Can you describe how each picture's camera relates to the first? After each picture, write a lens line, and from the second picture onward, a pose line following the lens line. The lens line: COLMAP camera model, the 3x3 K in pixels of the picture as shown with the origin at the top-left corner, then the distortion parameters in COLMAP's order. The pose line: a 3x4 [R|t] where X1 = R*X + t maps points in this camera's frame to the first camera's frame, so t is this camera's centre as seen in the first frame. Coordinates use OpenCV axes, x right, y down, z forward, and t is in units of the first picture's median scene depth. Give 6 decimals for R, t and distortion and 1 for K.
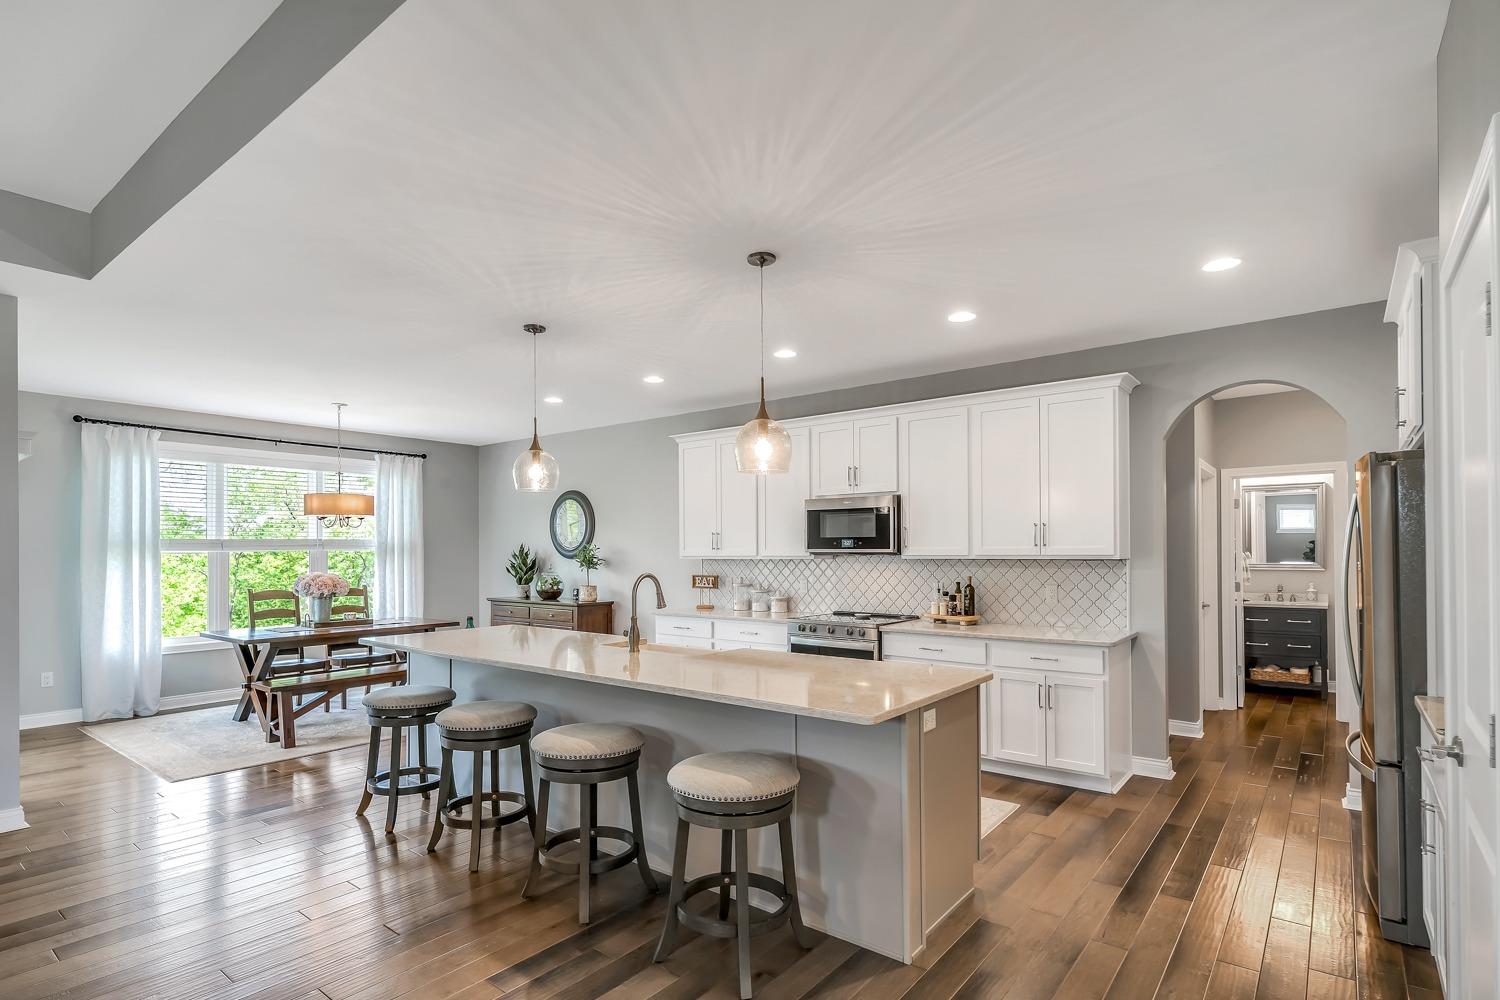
lens RADIAL K [[748.4, 0, 748.1], [0, 748.4, 543.2], [0, 0, 1]] dist [-0.001221, 0.000252]
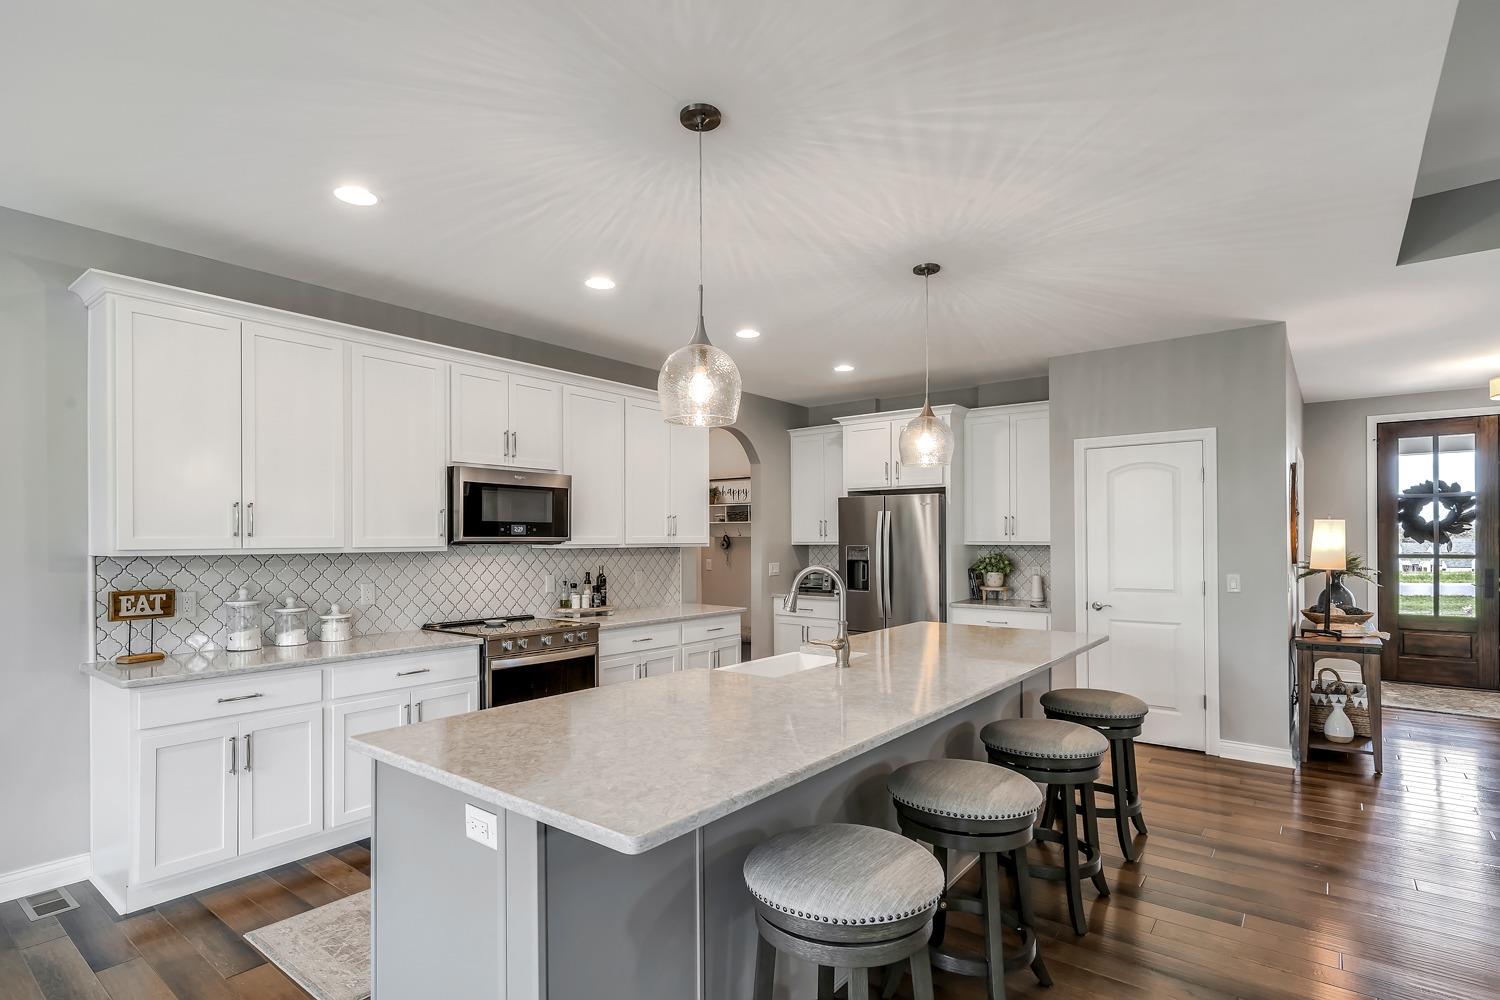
lens RADIAL K [[748.4, 0, 742.9], [0, 748.4, 538.1], [0, 0, 1]] dist [-0.001221, 0.000252]
pose [[-0.001745, 0.009179, 0.999956, -0.631704], [-0.004517, 0.999948, -0.009187, 0.015038], [-0.999988, -0.004533, -0.001703, 0.747752]]
